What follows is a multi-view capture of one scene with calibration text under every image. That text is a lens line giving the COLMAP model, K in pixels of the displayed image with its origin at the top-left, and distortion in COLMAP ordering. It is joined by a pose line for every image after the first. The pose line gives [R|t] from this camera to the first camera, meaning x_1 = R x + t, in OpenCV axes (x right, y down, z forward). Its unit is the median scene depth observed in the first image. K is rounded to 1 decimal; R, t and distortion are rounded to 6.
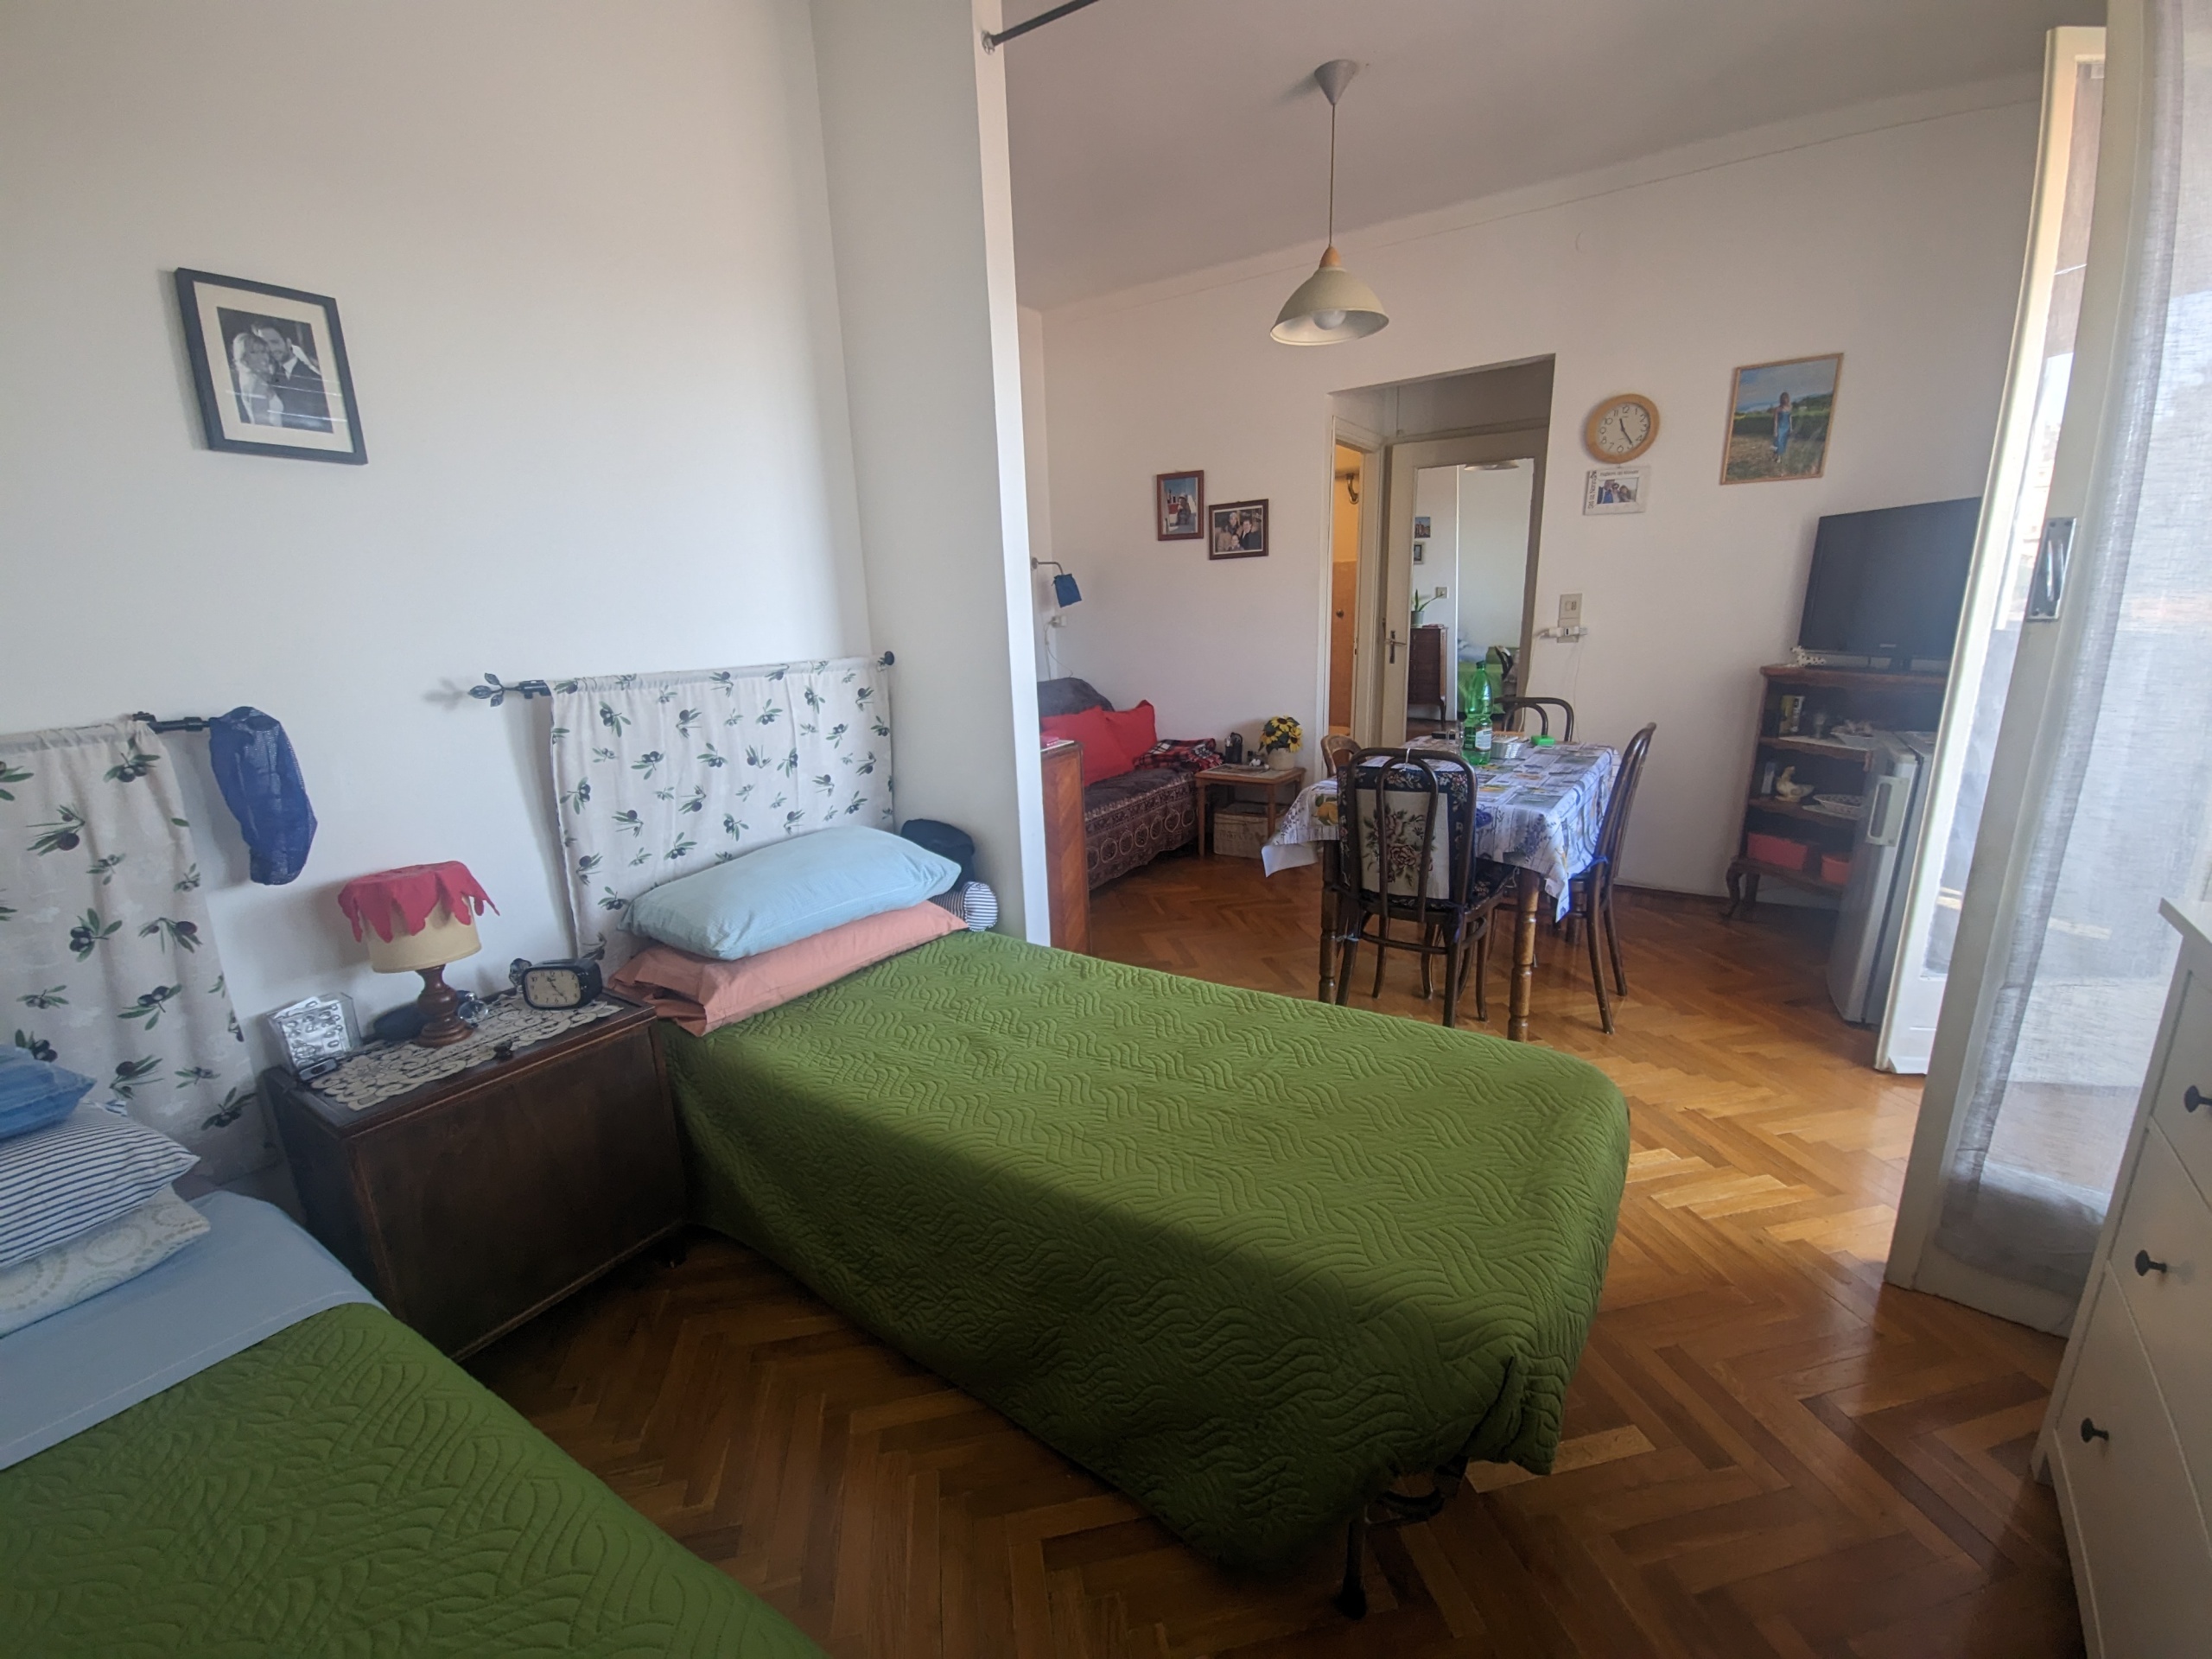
lens RADIAL K [[900.0, 0, 1103.0], [0, 900.0, 837.9], [0, 0, 1]] dist [0.011963, -0.011275]
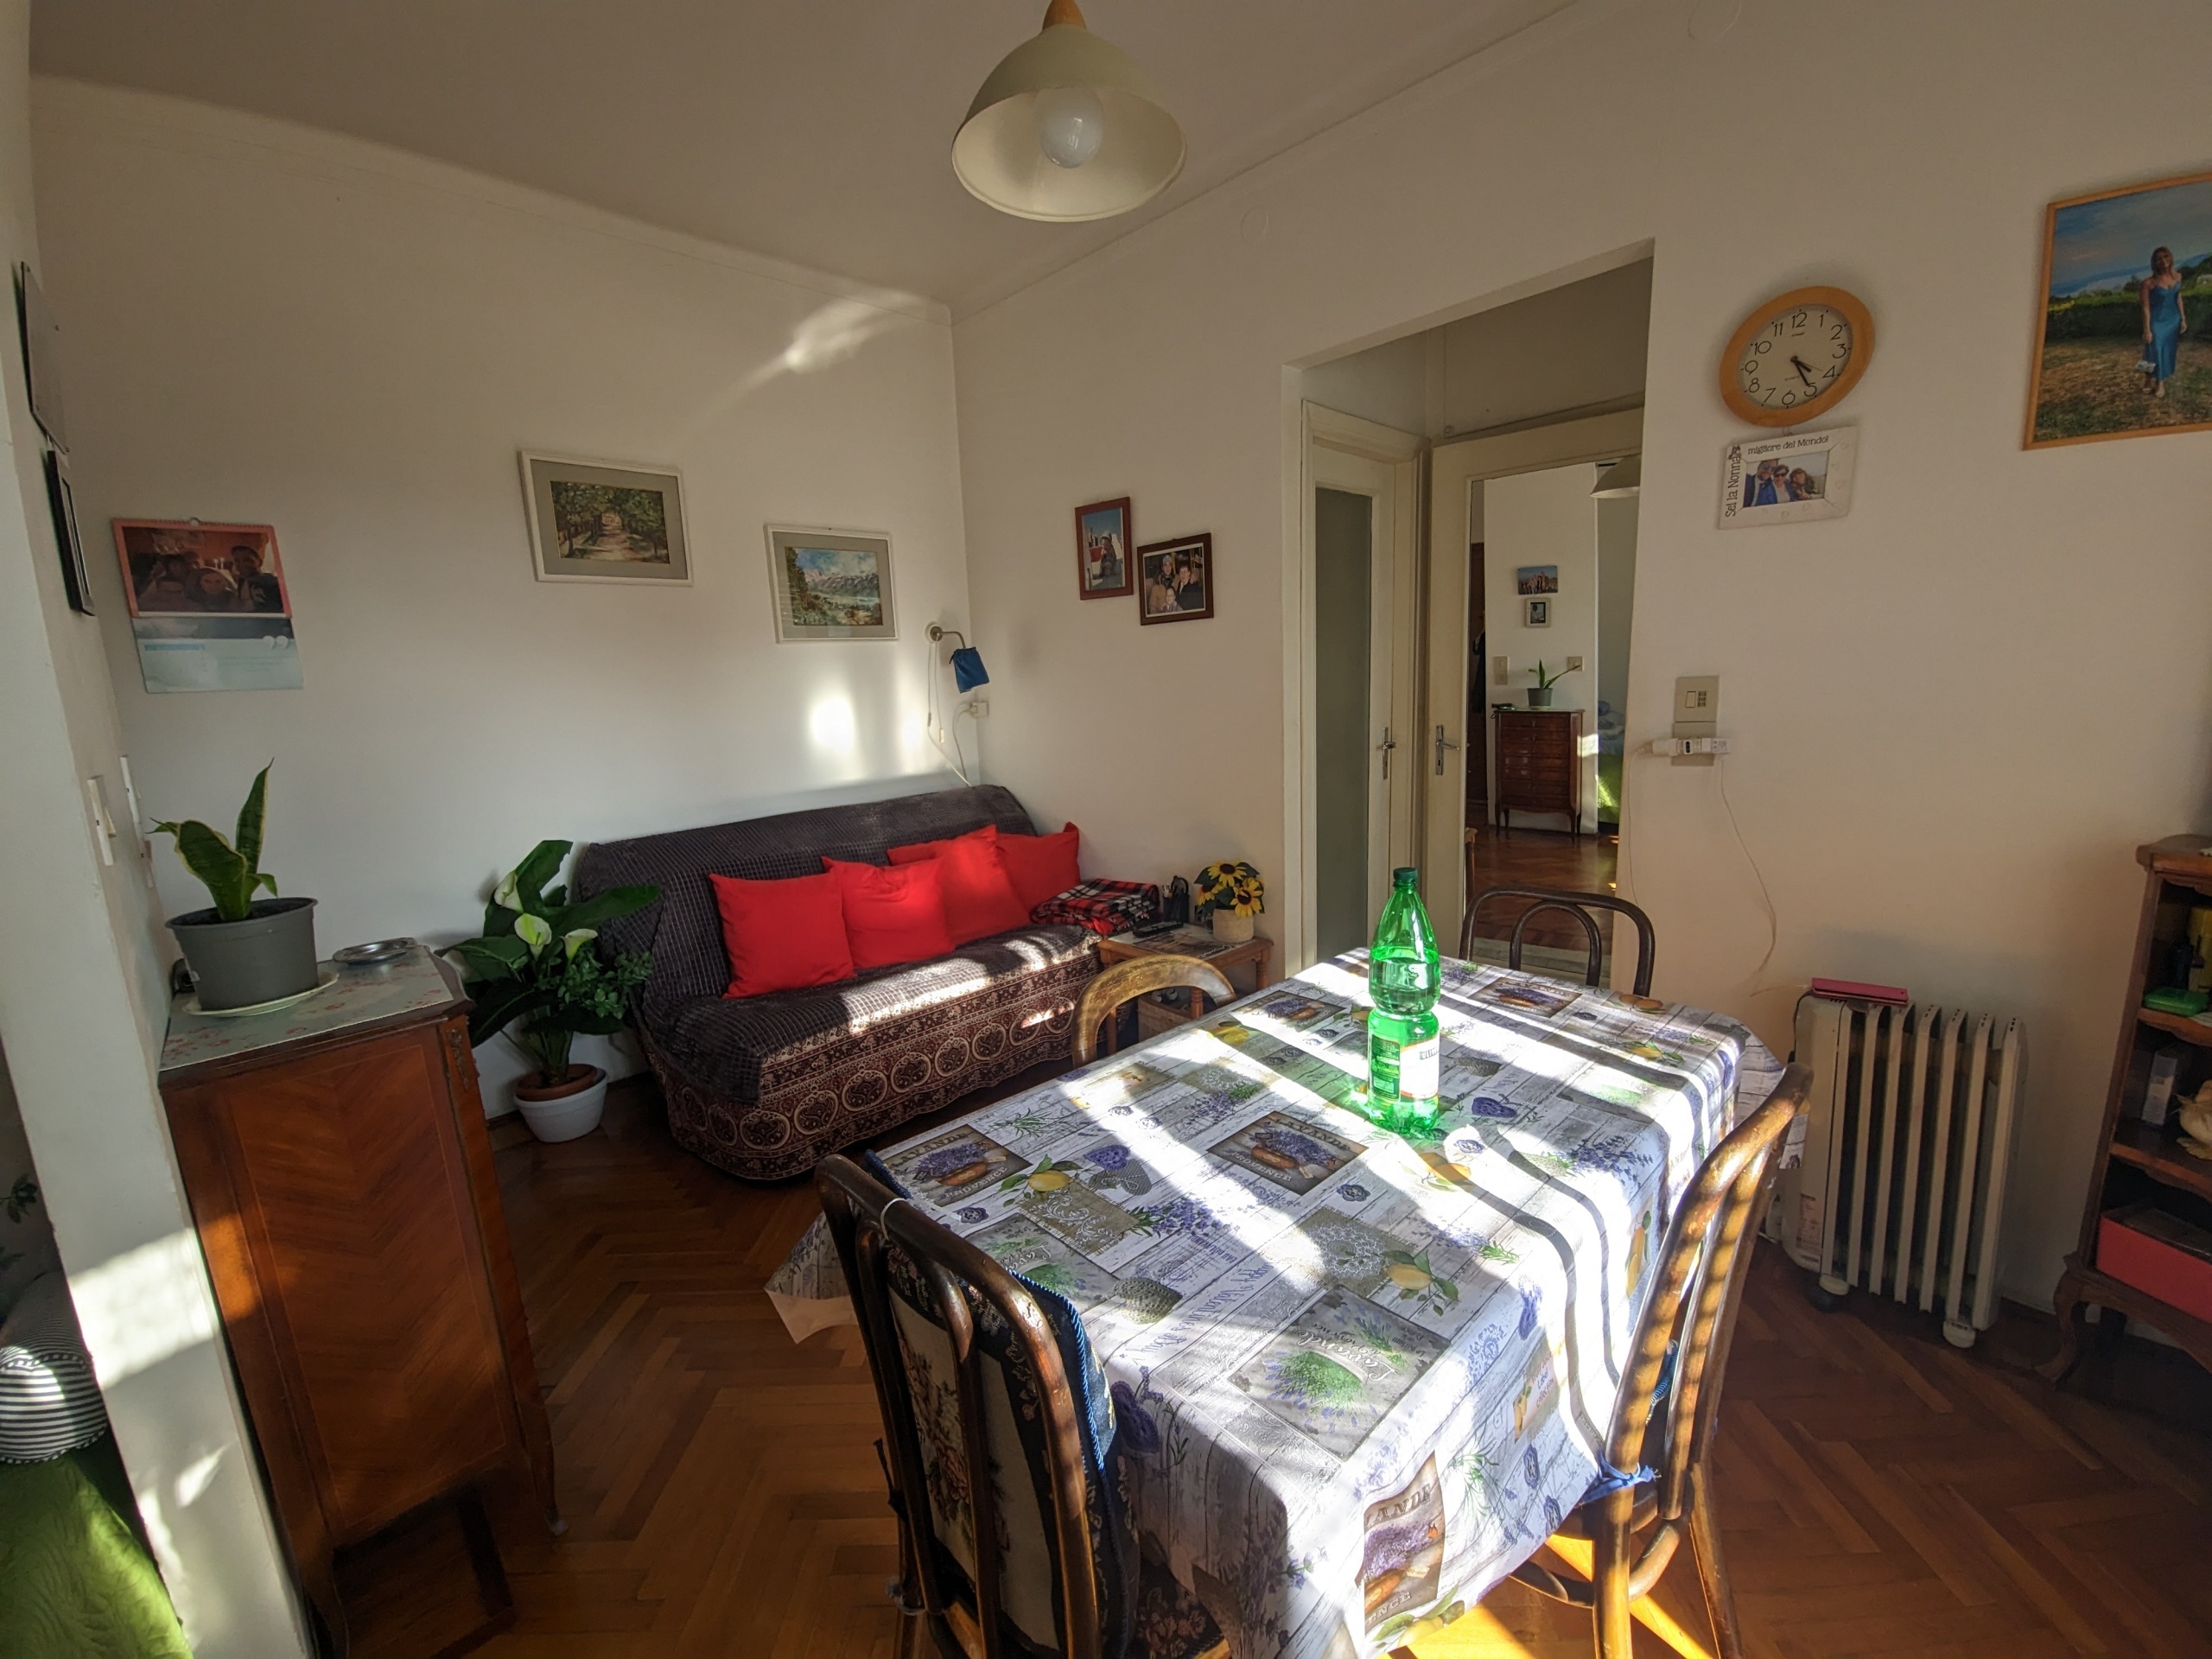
lens RADIAL K [[900.0, 0, 1103.0], [0, 900.0, 837.9], [0, 0, 1]] dist [0.011963, -0.011275]
pose [[0.978844, 0.030213, -0.202363, 0.329894], [-0.044478, 0.996806, -0.066323, -0.143490], [0.199713, 0.073921, 0.977062, 0.480373]]
